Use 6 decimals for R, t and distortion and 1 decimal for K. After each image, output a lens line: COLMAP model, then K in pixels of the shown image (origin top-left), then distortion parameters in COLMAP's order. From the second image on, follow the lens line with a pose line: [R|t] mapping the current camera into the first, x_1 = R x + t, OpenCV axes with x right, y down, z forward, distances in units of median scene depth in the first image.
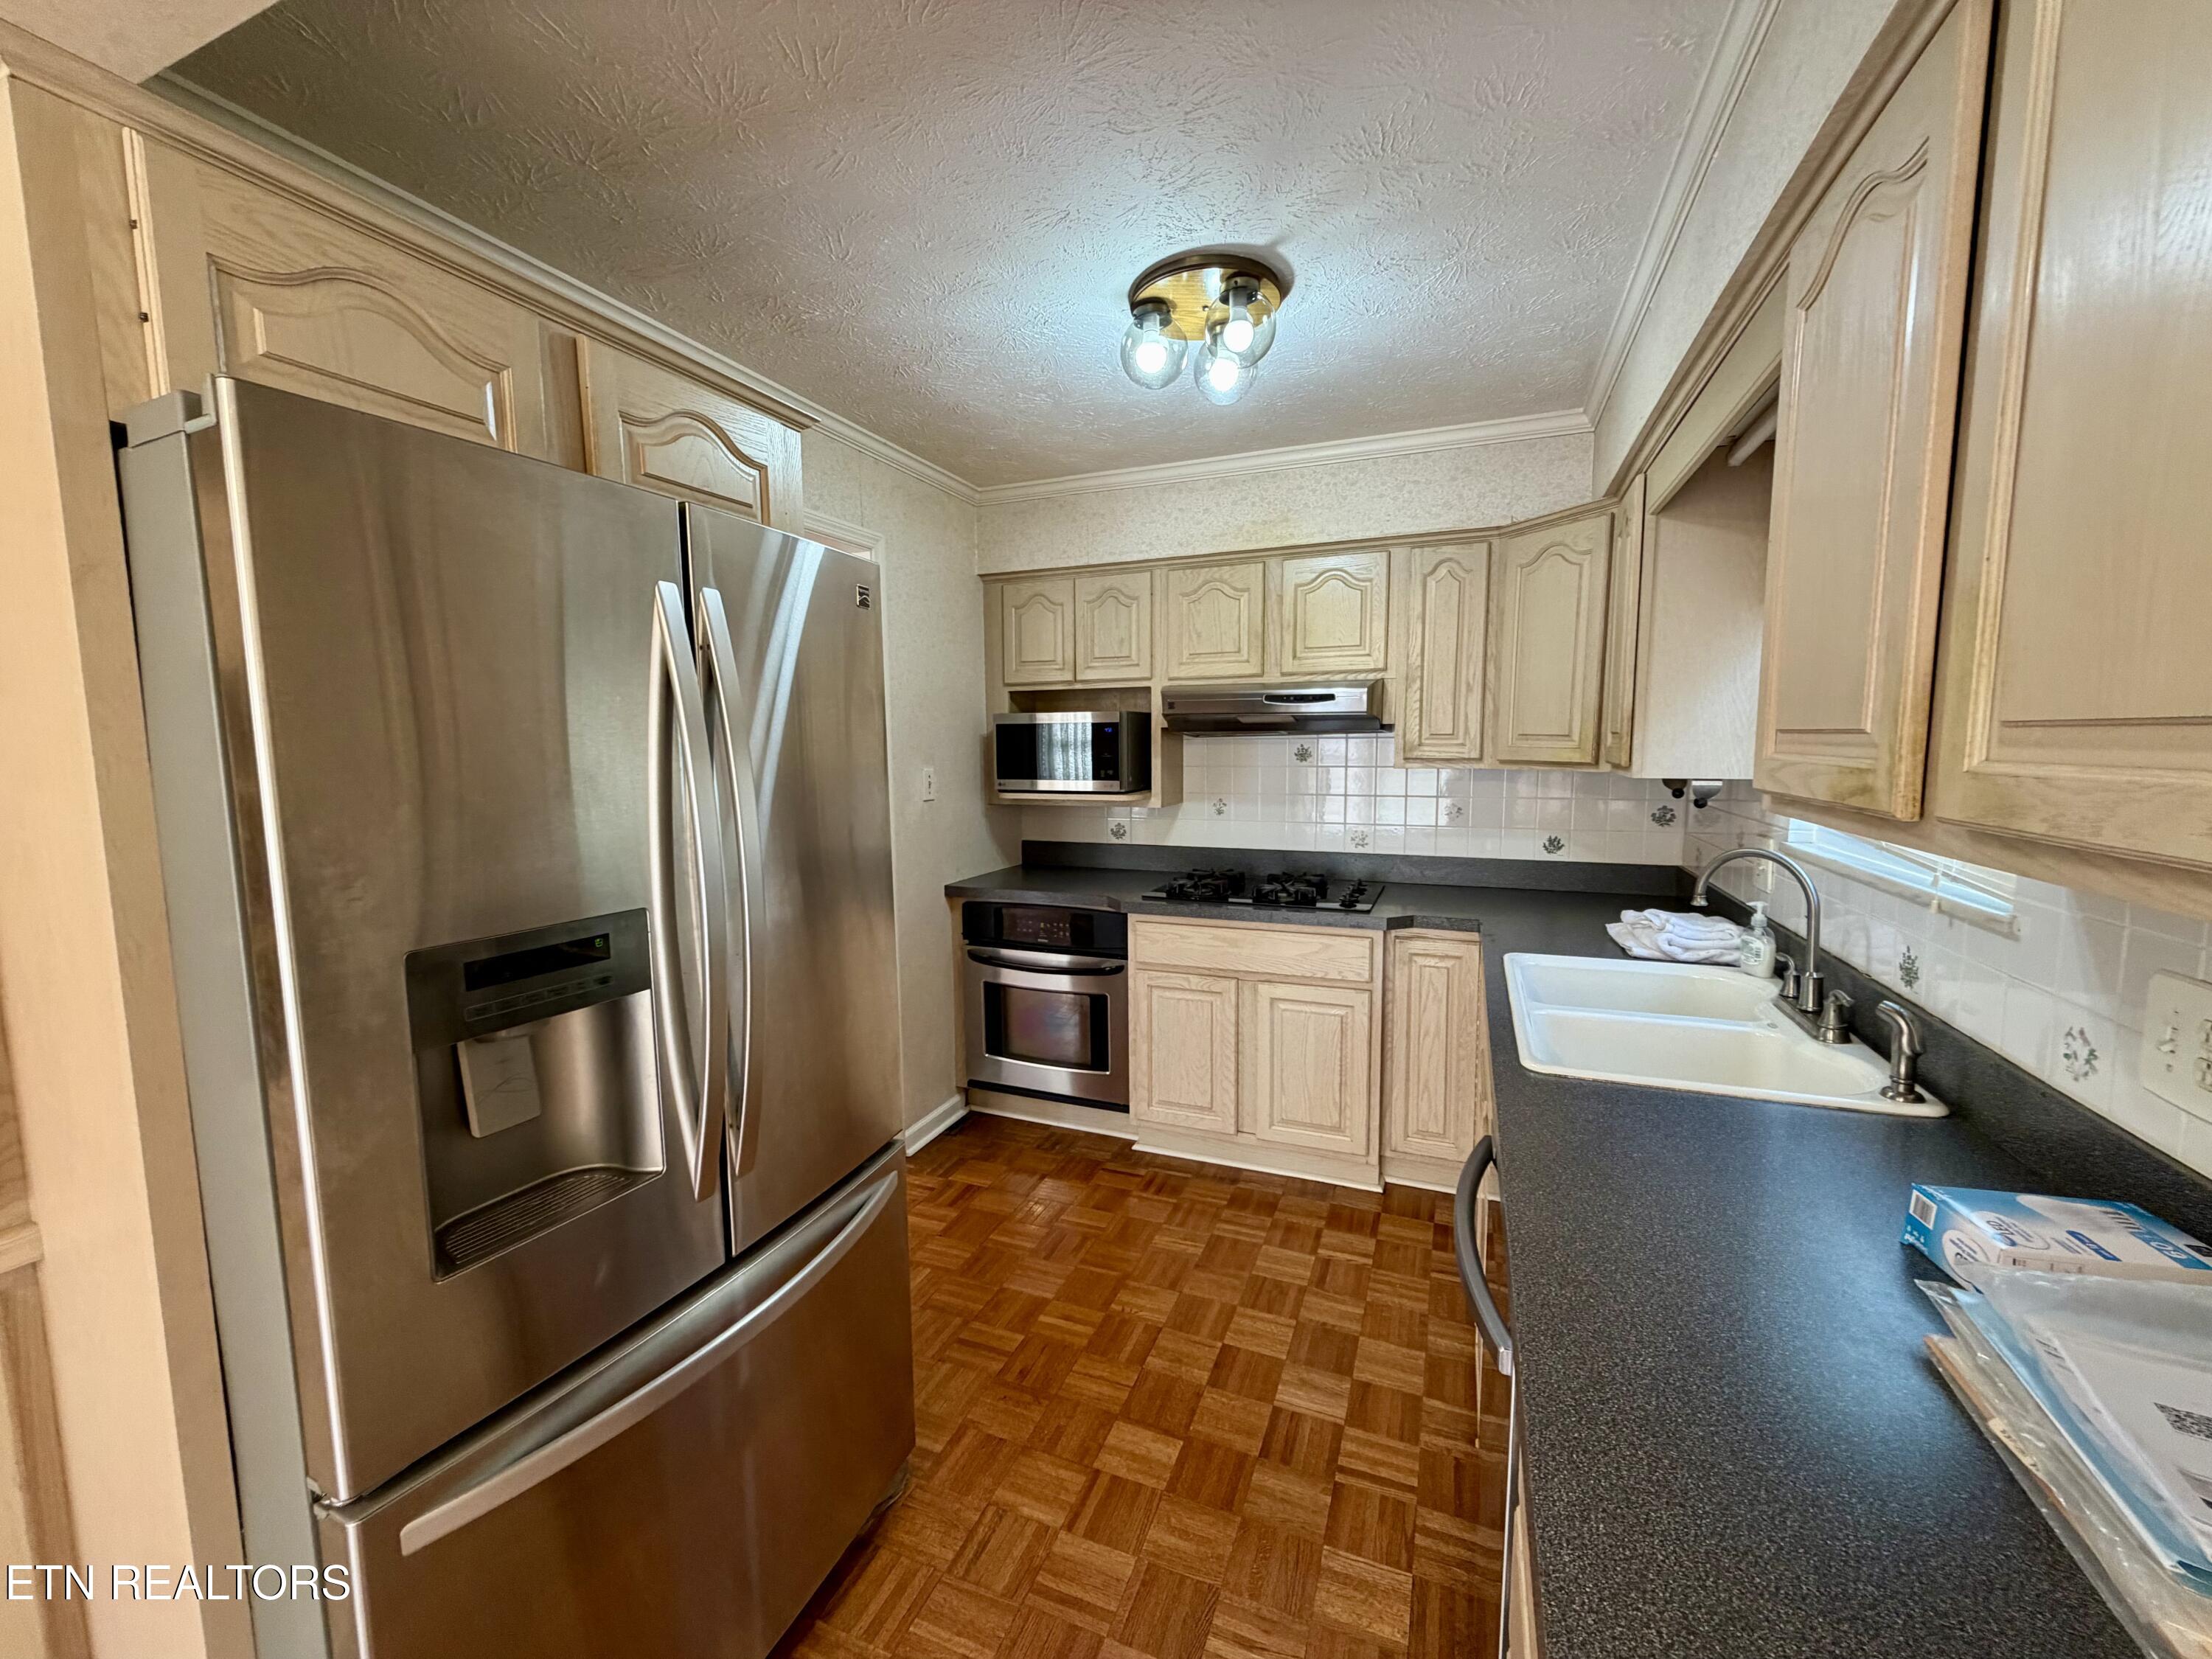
lens RADIAL K [[880.3, 0, 1100.7], [0, 880.3, 830.6], [0, 0, 1]] dist [-0.000645, 0.000585]
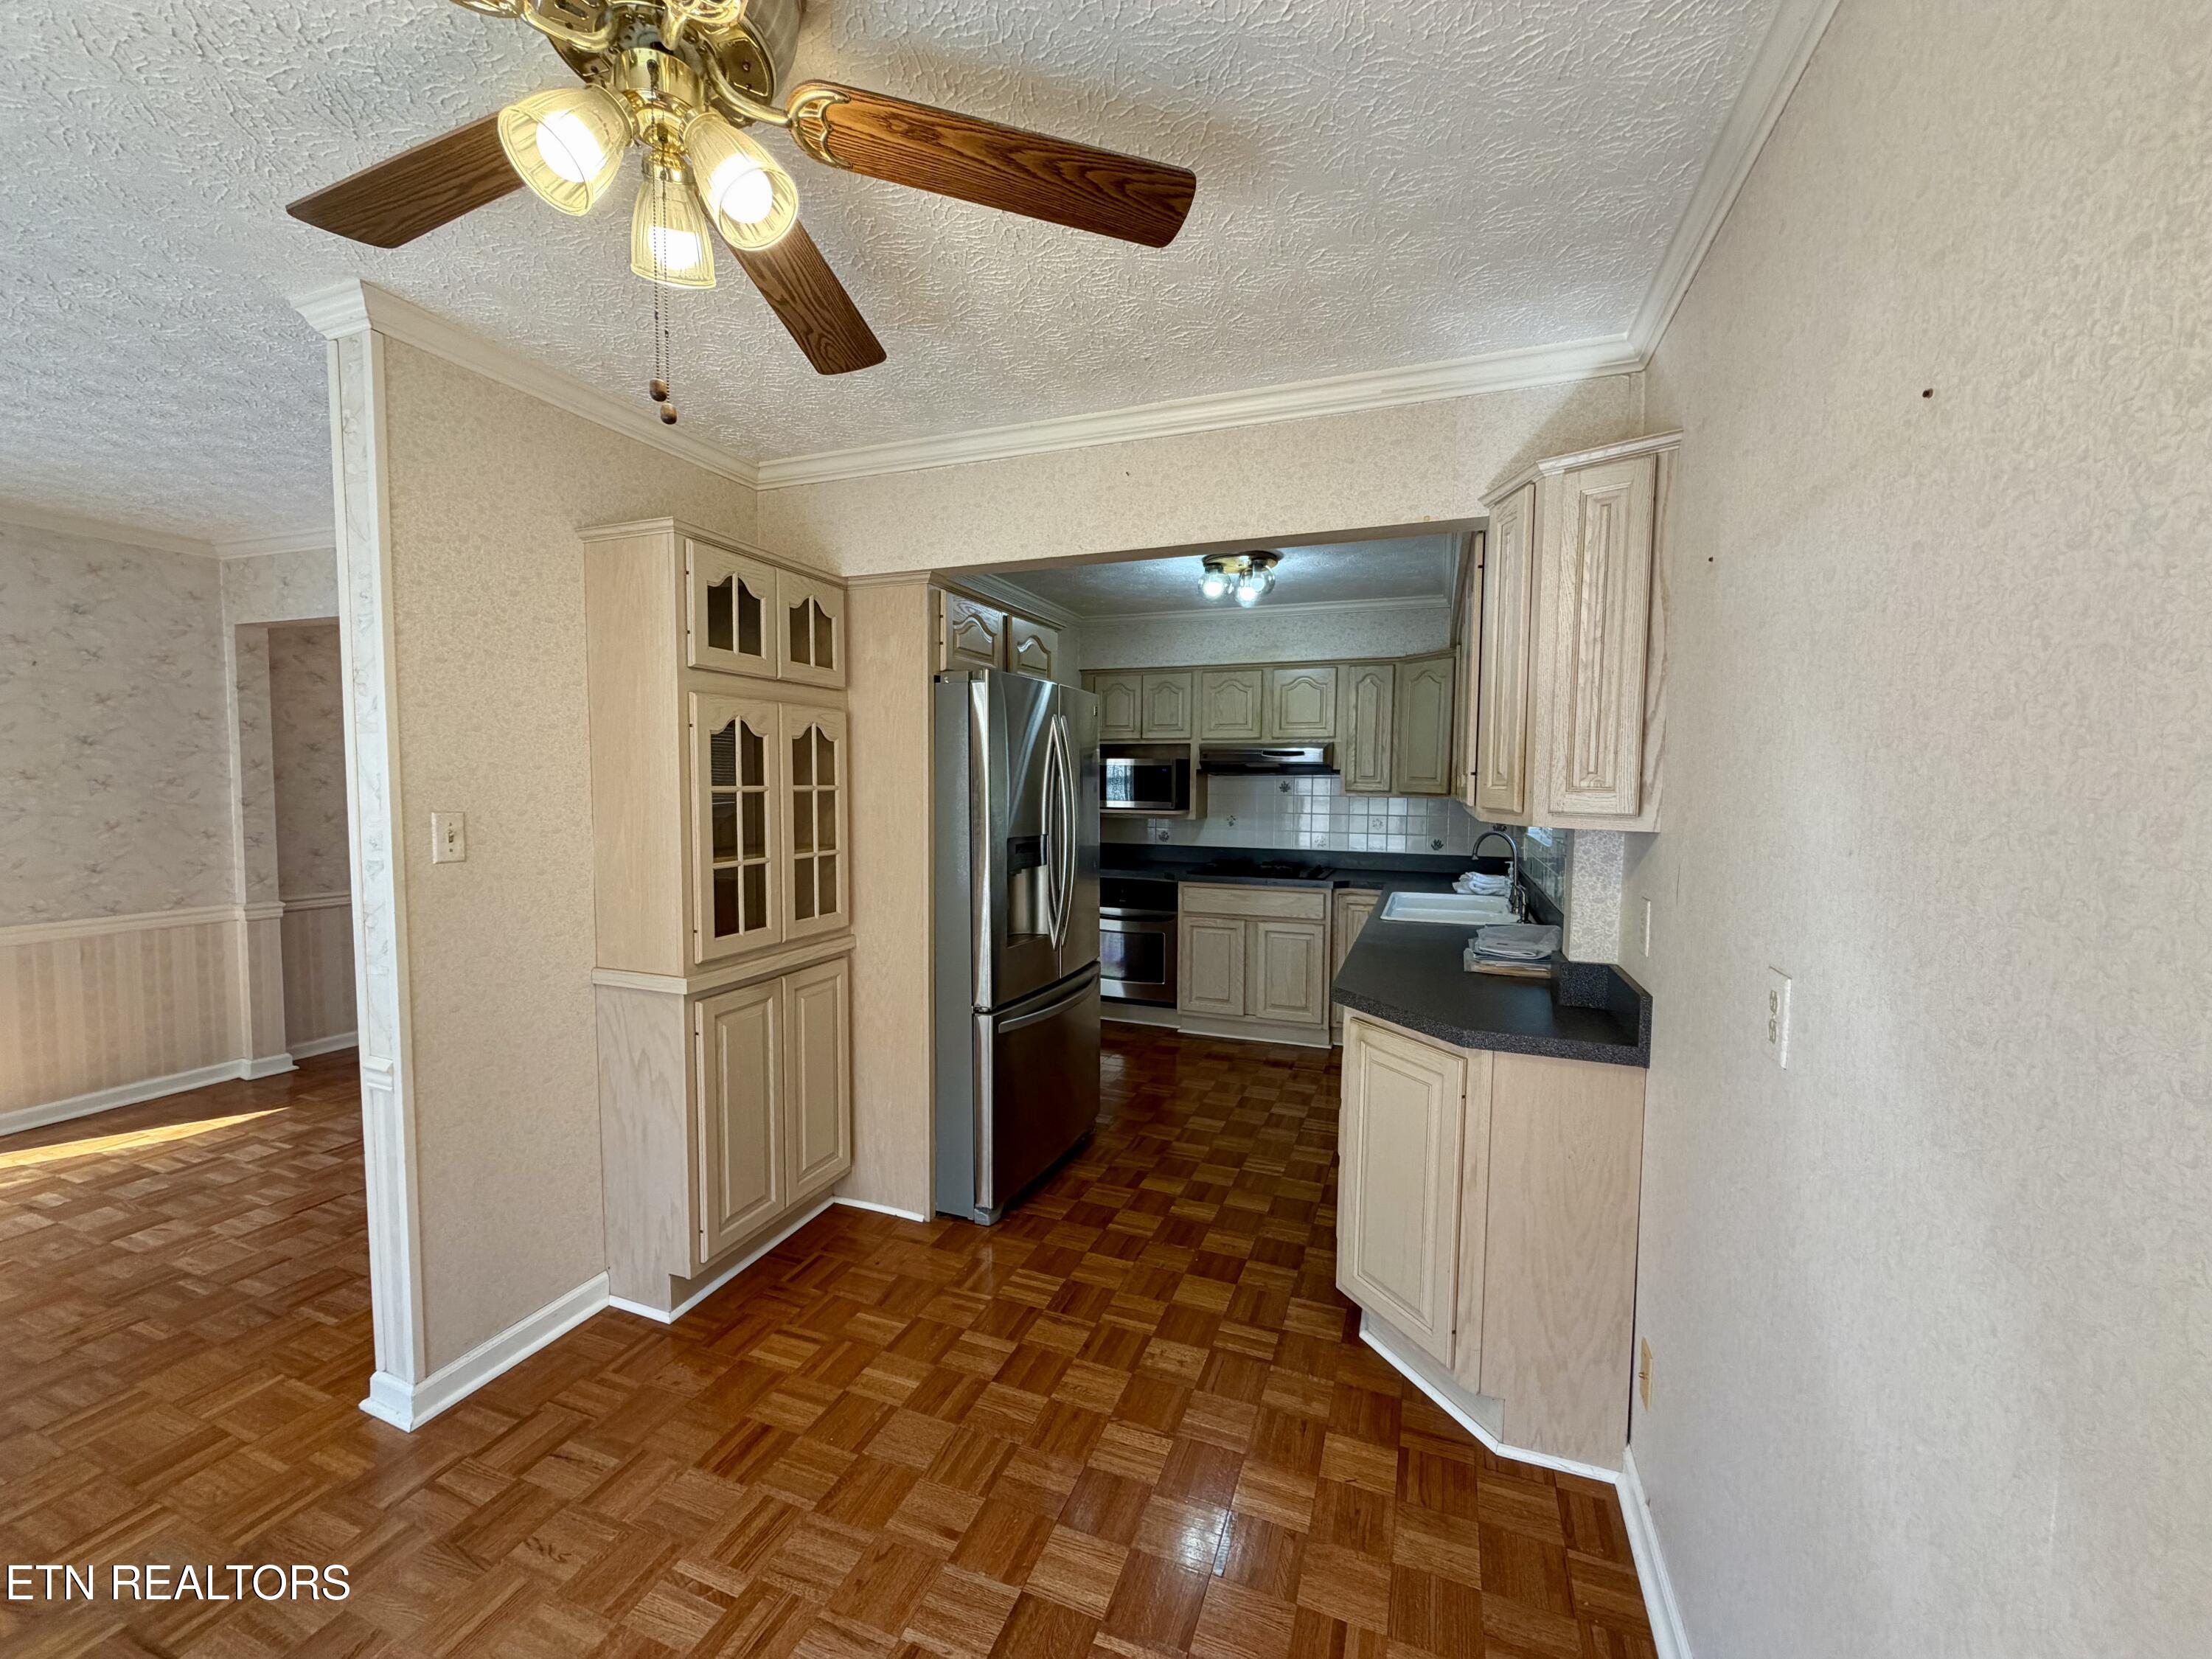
lens RADIAL K [[880.3, 0, 1106.3], [0, 880.3, 832.9], [0, 0, 1]] dist [-0.000645, 0.000585]
pose [[0.999473, 0.014577, 0.028999, -0.152009], [-0.013344, 0.999017, -0.042262, 0.073638], [-0.029587, 0.041853, 0.998686, -0.634174]]
